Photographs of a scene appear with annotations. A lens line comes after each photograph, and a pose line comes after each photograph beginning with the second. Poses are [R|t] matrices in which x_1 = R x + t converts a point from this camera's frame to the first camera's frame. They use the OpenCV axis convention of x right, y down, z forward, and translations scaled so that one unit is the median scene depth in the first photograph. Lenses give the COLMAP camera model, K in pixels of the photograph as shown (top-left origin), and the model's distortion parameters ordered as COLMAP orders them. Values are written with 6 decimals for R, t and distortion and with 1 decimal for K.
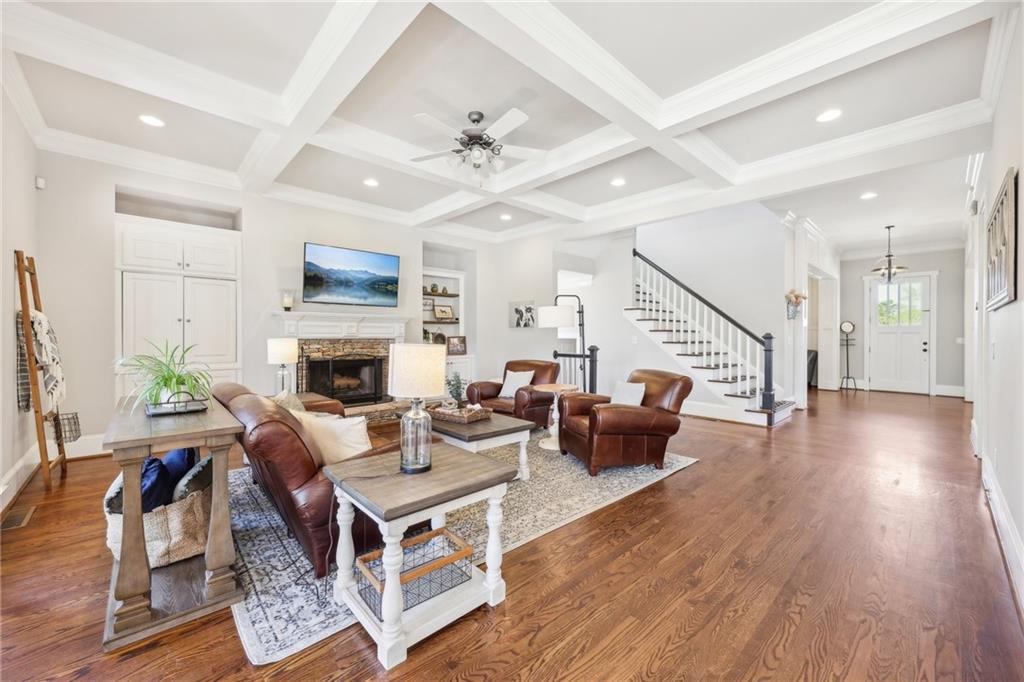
lens RADIAL K [[404.1, 0, 507.4], [0, 404.1, 338.8], [0, 0, 1]] dist [-0.001764, -0.000393]
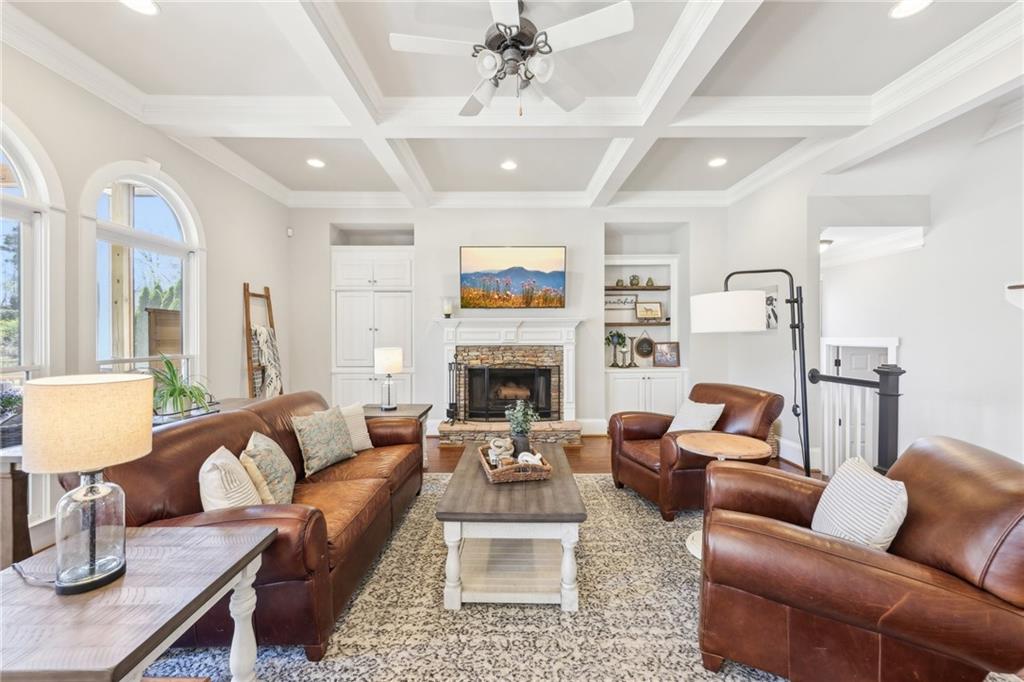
lens RADIAL K [[404.1, 0, 513.2], [0, 404.1, 337.8], [0, 0, 1]] dist [-0.001764, -0.000393]
pose [[0.735181, -0.000290, -0.677871, 0.229895], [-0.001122, 0.999998, -0.001645, -0.016247], [0.677870, 0.001970, 0.735179, 0.339415]]
